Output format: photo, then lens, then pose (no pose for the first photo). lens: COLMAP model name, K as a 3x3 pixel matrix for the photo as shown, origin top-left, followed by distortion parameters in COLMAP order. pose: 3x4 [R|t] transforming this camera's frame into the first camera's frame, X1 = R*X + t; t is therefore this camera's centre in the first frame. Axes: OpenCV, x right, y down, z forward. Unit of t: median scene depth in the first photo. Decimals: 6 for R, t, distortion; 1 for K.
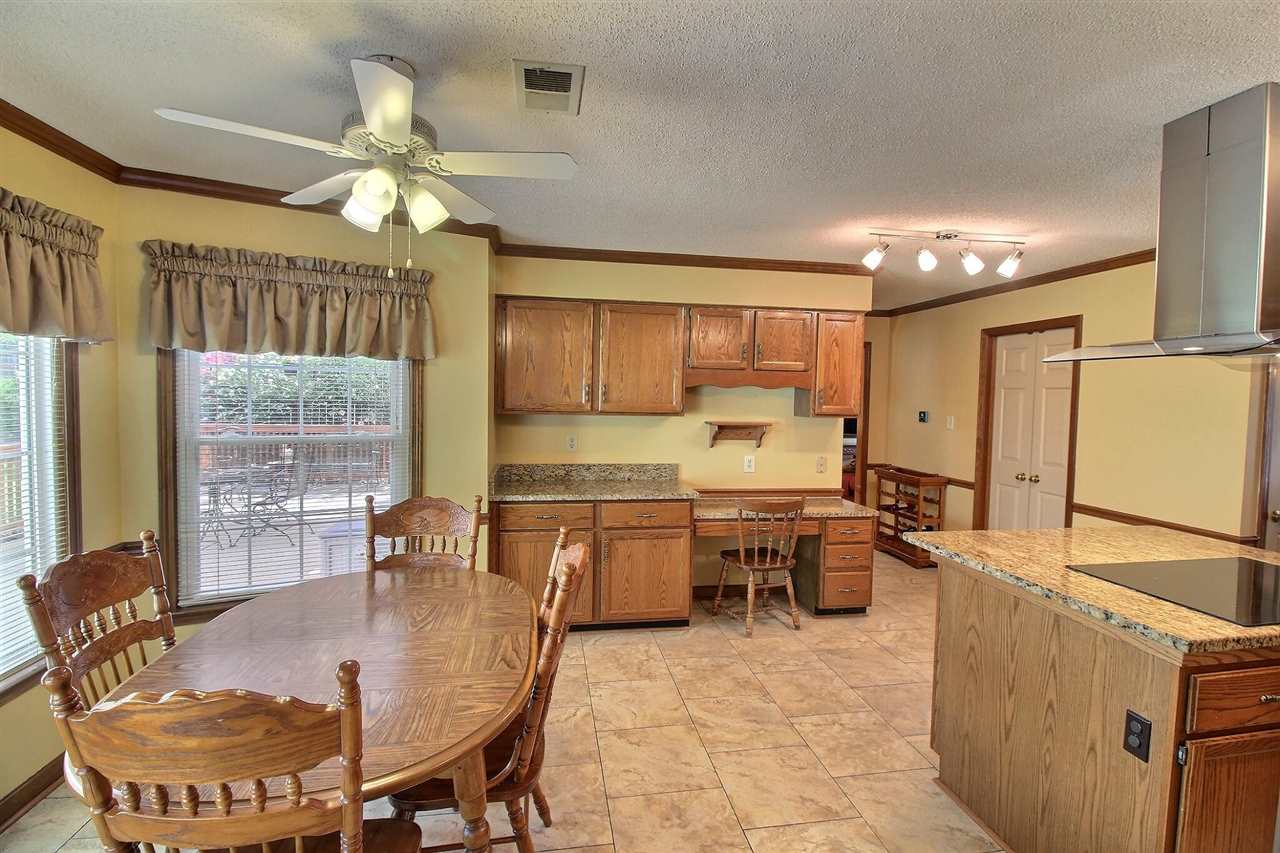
lens RADIAL K [[596.8, 0, 635.6], [0, 596.8, 421.1], [0, 0, 1]] dist [-0.002500, -0.000403]
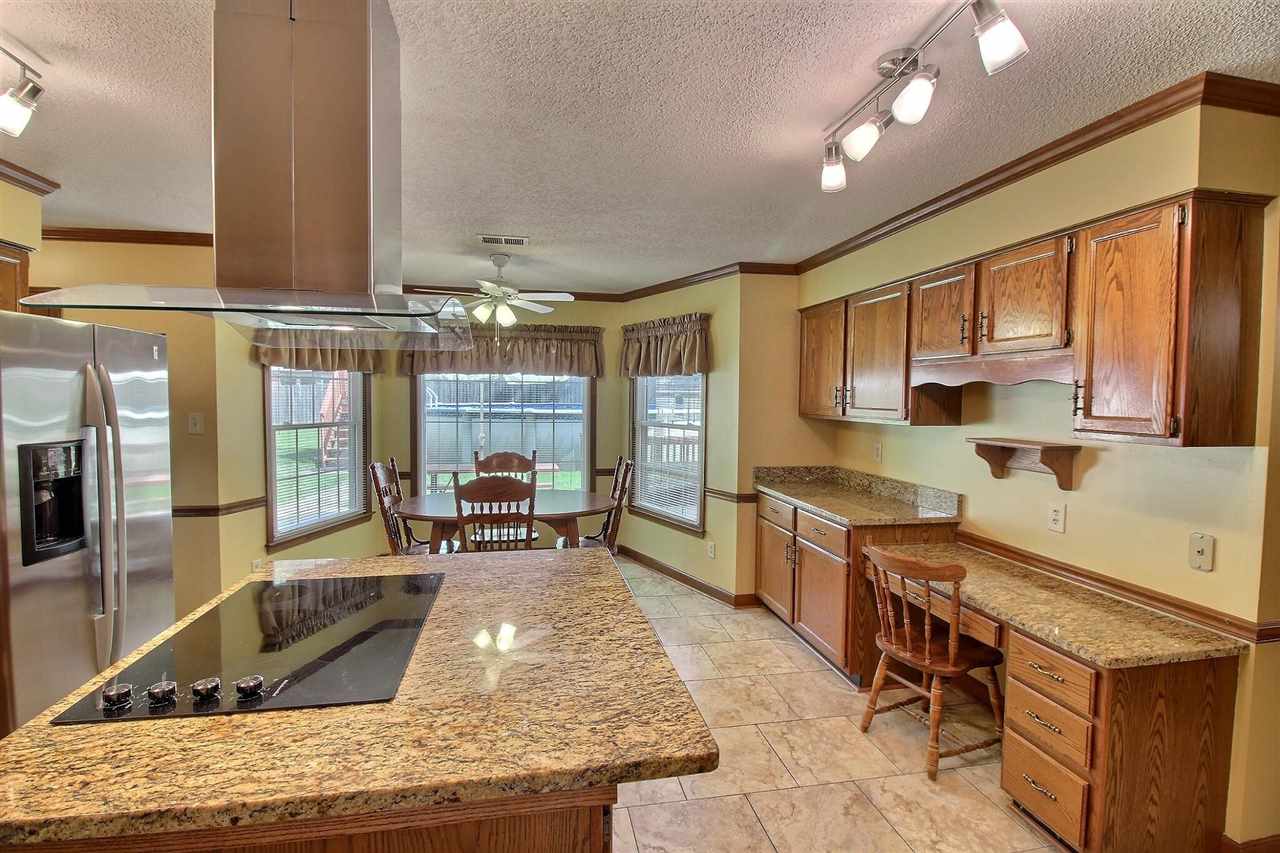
lens RADIAL K [[596.8, 0, 635.6], [0, 596.8, 421.1], [0, 0, 1]] dist [-0.002500, -0.000403]
pose [[0.021711, 0.025491, -0.999439, 0.962220], [-0.049868, 0.998458, 0.024383, -0.017314], [0.998520, 0.049311, 0.022949, 0.738668]]
